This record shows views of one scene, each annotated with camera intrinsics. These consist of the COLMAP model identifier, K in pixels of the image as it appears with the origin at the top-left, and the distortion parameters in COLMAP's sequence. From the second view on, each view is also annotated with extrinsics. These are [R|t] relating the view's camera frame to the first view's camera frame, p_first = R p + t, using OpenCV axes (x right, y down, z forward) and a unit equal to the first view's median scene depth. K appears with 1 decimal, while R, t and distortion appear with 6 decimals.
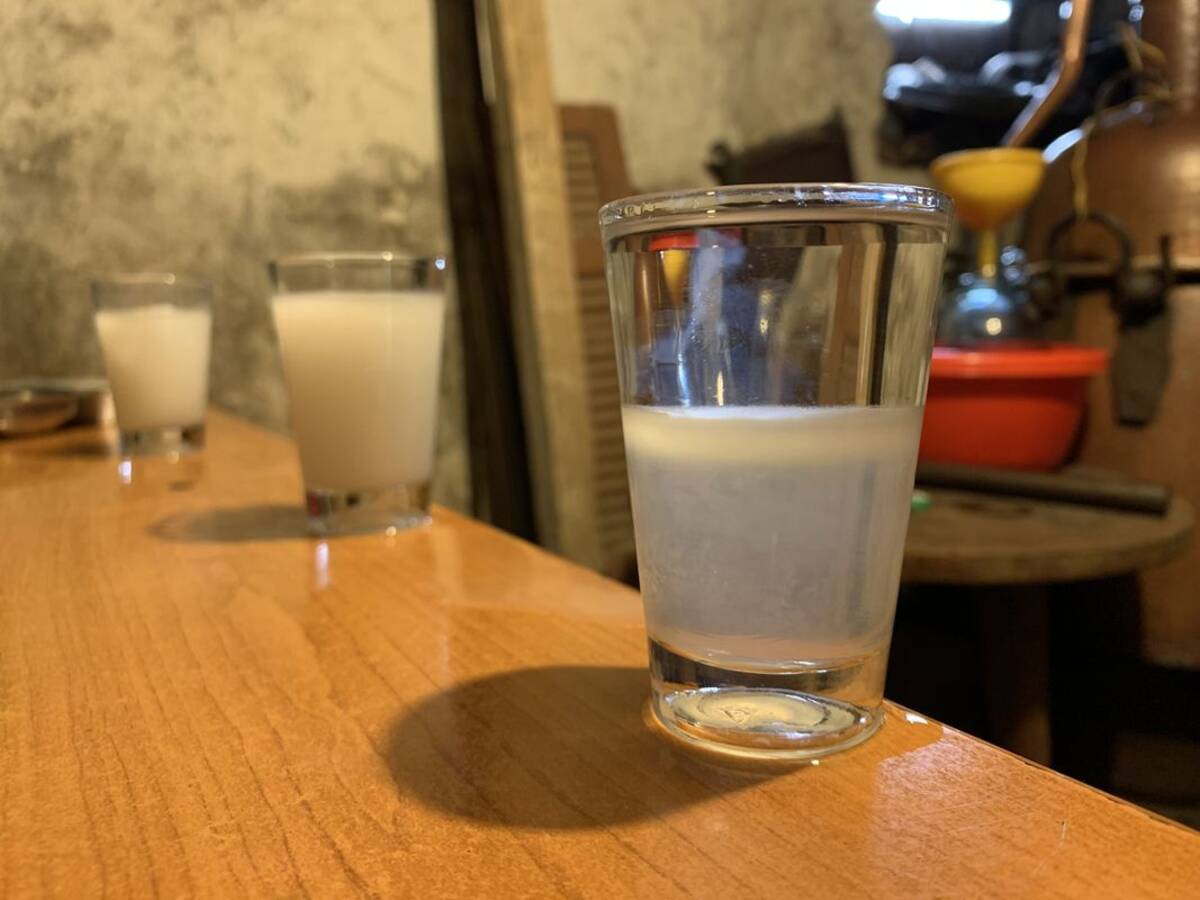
lens RADIAL K [[912.0, 0, 601.4], [0, 912.0, 450.3], [0, 0, 1]] dist [-0.004250, -0.020716]
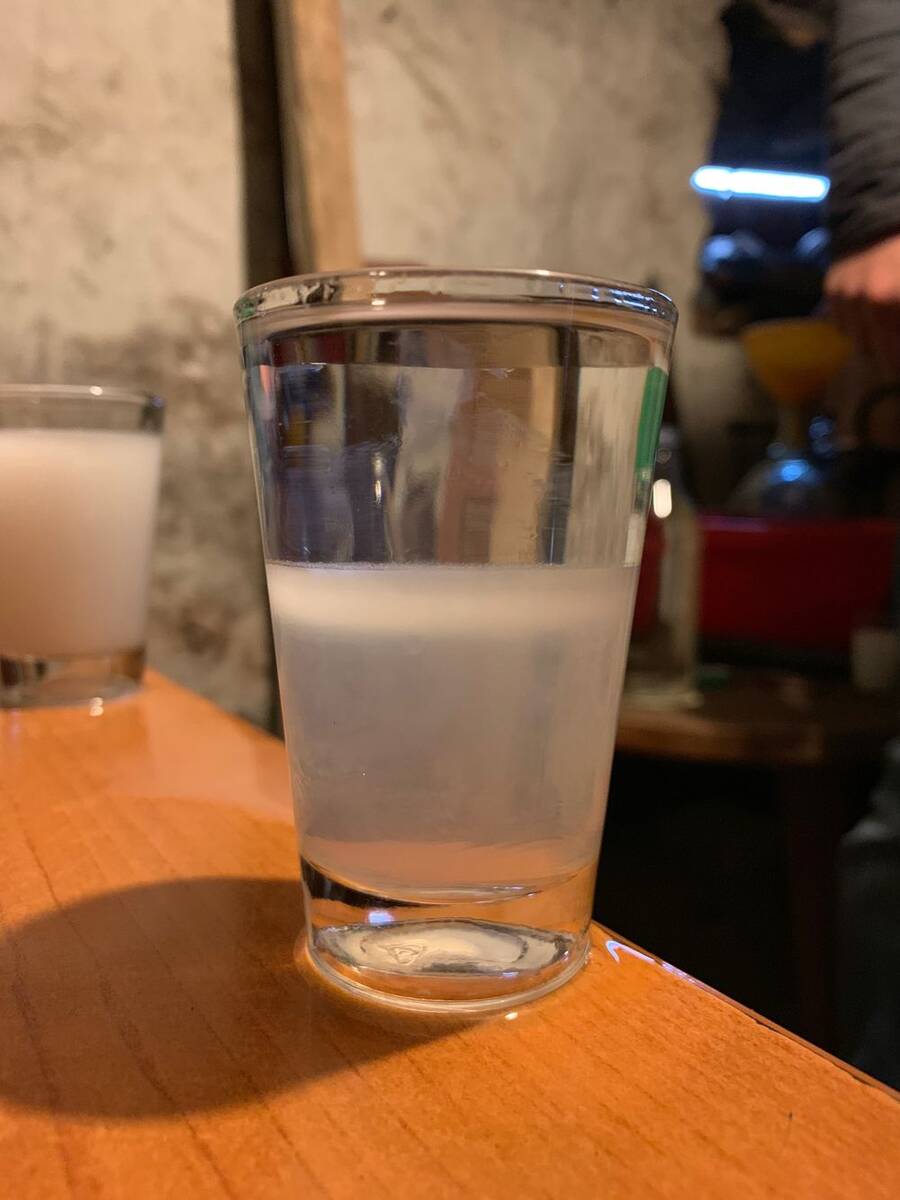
lens RADIAL K [[912.0, 0, 447.8], [0, 912.0, 601.7], [0, 0, 1]] dist [-0.004250, -0.020716]
pose [[0.999372, 0.021267, 0.028342, 0.177783], [-0.020789, 0.999639, -0.017036, -0.001172], [-0.028694, 0.016436, 0.999453, 0.224340]]
